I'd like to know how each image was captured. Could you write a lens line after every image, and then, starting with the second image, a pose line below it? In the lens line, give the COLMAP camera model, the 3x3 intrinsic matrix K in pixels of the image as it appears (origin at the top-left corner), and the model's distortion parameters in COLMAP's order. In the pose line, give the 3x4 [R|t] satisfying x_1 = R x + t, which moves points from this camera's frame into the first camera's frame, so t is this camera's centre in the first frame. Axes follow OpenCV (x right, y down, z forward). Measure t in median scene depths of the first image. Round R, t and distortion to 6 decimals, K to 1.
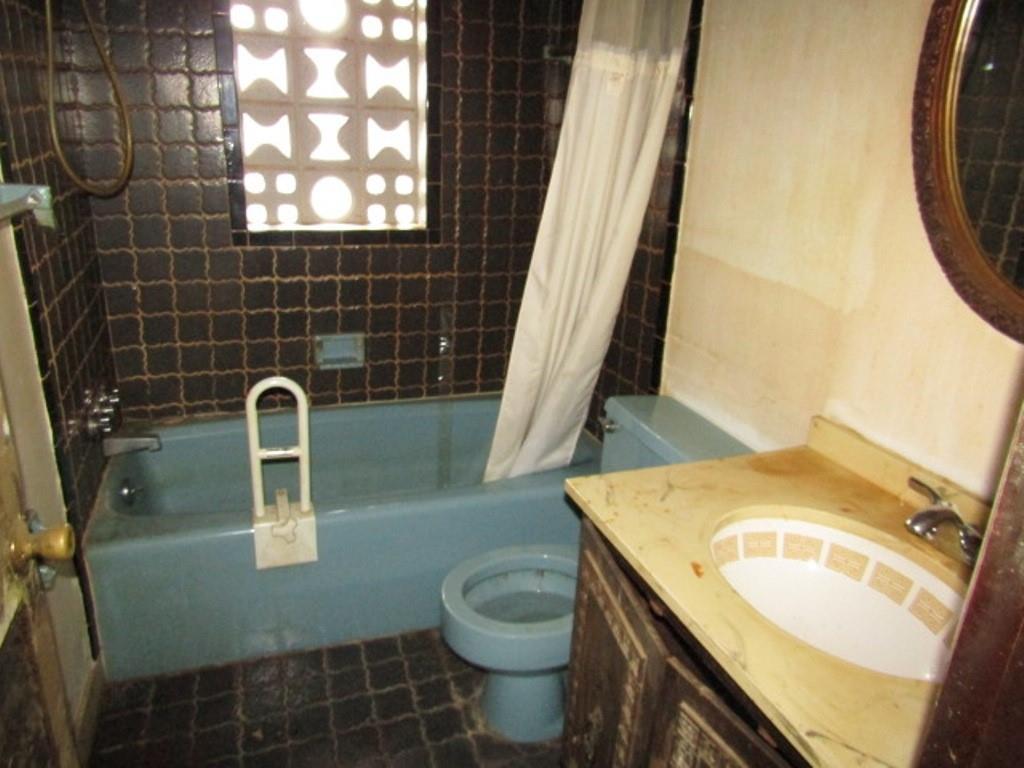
lens RADIAL K [[725.6, 0, 513.0], [0, 725.6, 390.4], [0, 0, 1]] dist [0.001396, -0.004725]
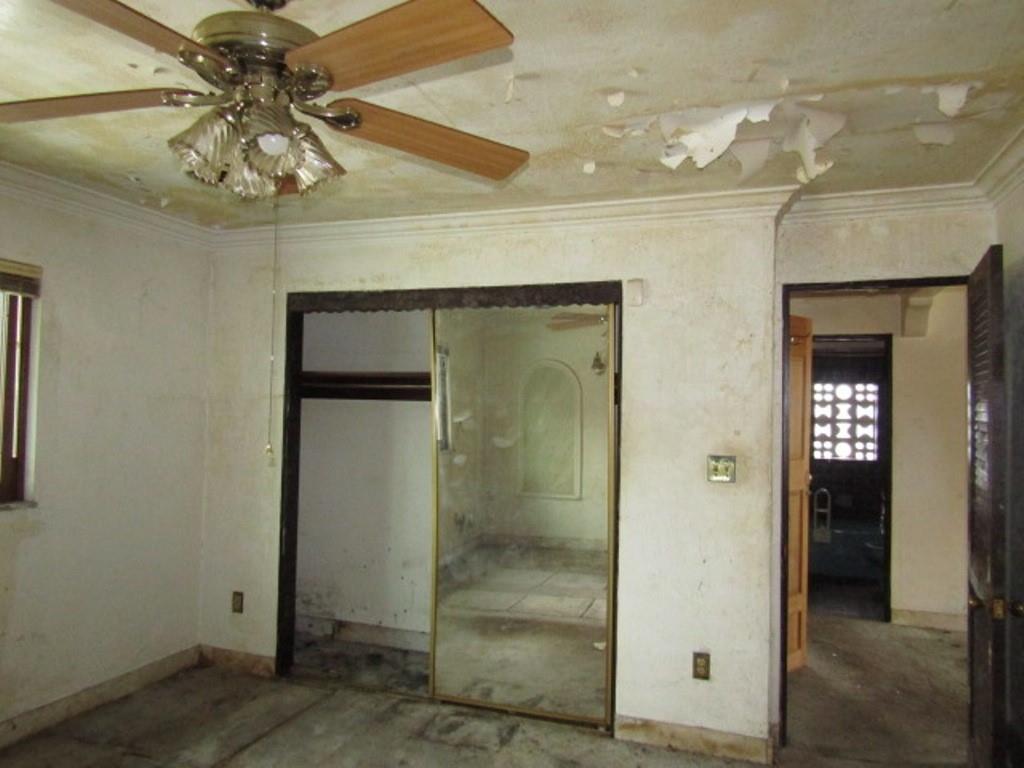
lens RADIAL K [[725.6, 0, 513.0], [0, 725.6, 390.4], [0, 0, 1]] dist [0.001396, -0.004725]
pose [[0.773191, -0.045375, -0.632548, 0.616676], [-0.207061, 0.924710, -0.319433, 0.766511], [0.599417, 0.377959, 0.705582, -2.075527]]
